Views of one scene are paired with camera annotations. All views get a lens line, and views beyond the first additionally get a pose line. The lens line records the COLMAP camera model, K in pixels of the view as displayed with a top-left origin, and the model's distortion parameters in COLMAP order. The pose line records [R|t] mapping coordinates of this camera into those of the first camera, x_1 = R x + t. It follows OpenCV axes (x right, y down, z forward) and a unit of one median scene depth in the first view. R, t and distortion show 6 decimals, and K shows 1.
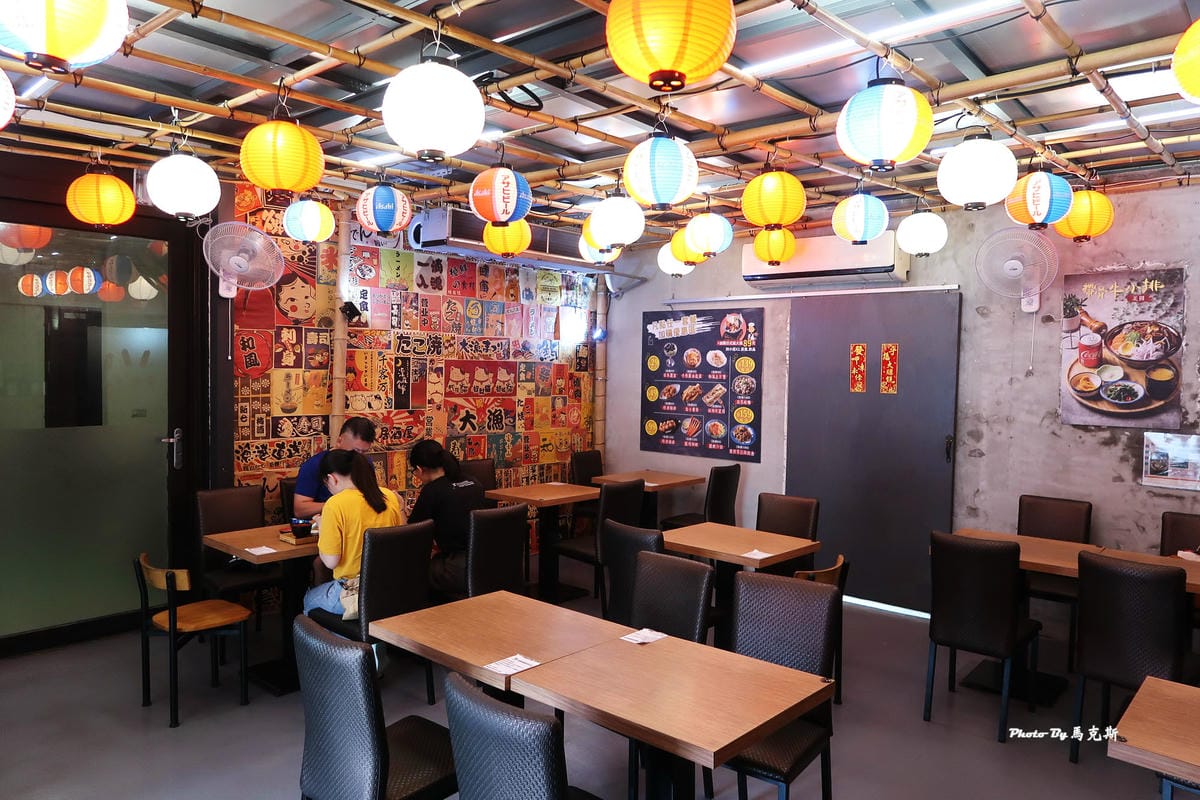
lens RADIAL K [[825.2, 0, 600.0], [0, 825.2, 400.0], [0, 0, 1]] dist [-0.028478, 0.006440]
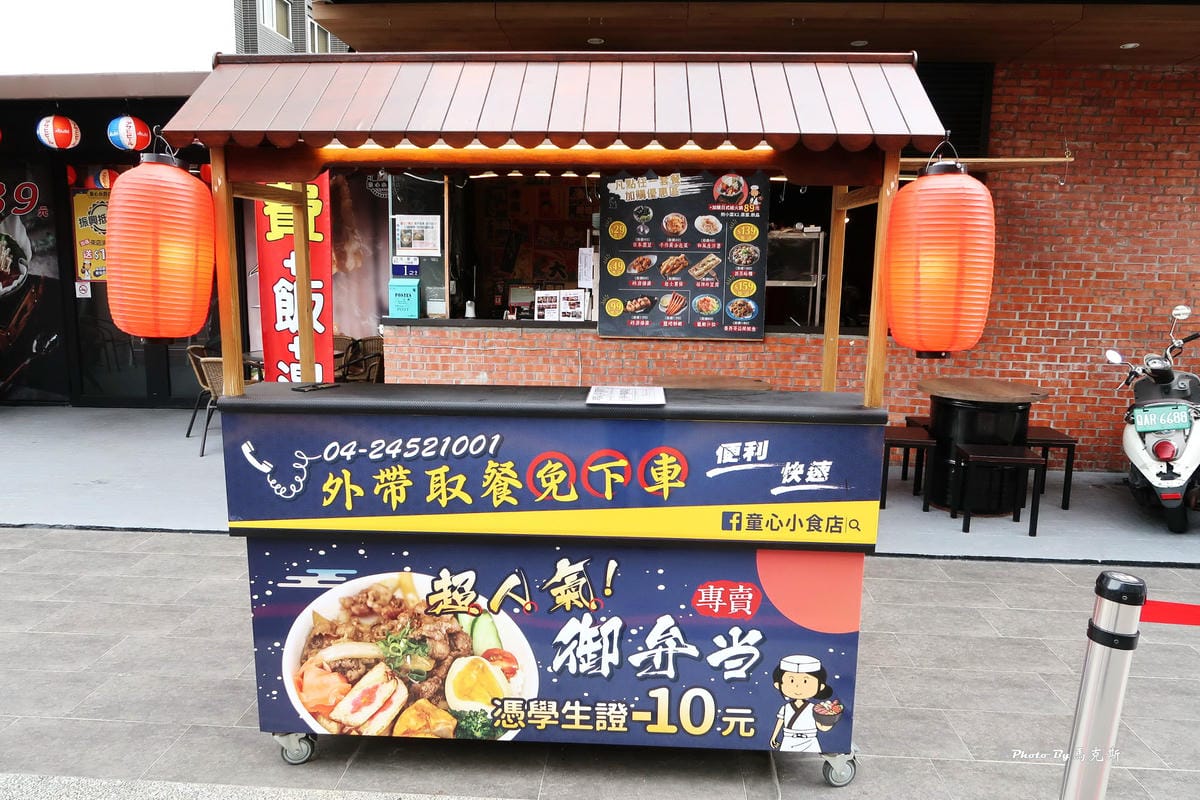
lens RADIAL K [[825.2, 0, 600.0], [0, 825.2, 400.0], [0, 0, 1]] dist [-0.028478, 0.006440]
pose [[0.769968, -0.101605, 0.629941, -0.542566], [0.027773, 0.991642, 0.125998, 0.022395], [-0.637478, -0.079519, 0.766354, 0.387767]]
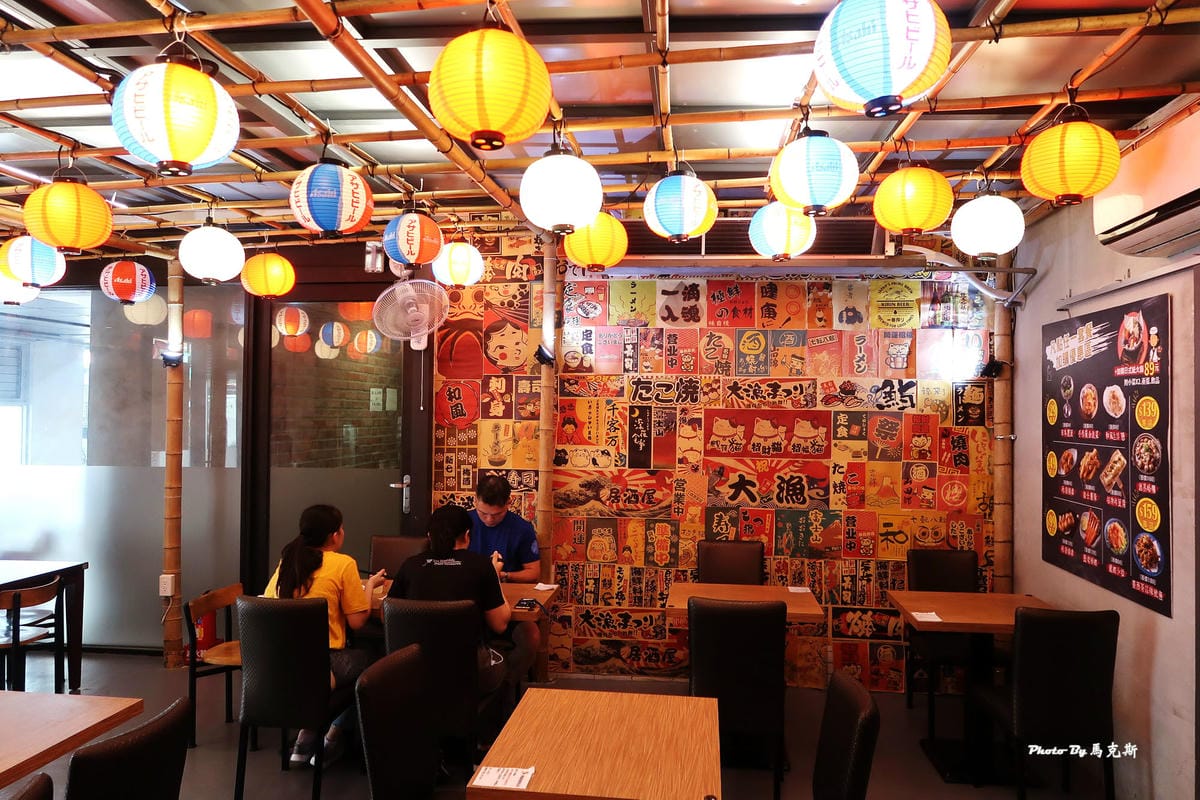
lens RADIAL K [[825.2, 0, 600.0], [0, 825.2, 400.0], [0, 0, 1]] dist [-0.028478, 0.006440]
pose [[0.571141, -0.020015, -0.820608, 0.390035], [-0.035597, 0.998158, -0.049121, -0.014304], [0.820080, 0.057266, 0.569377, 0.449609]]
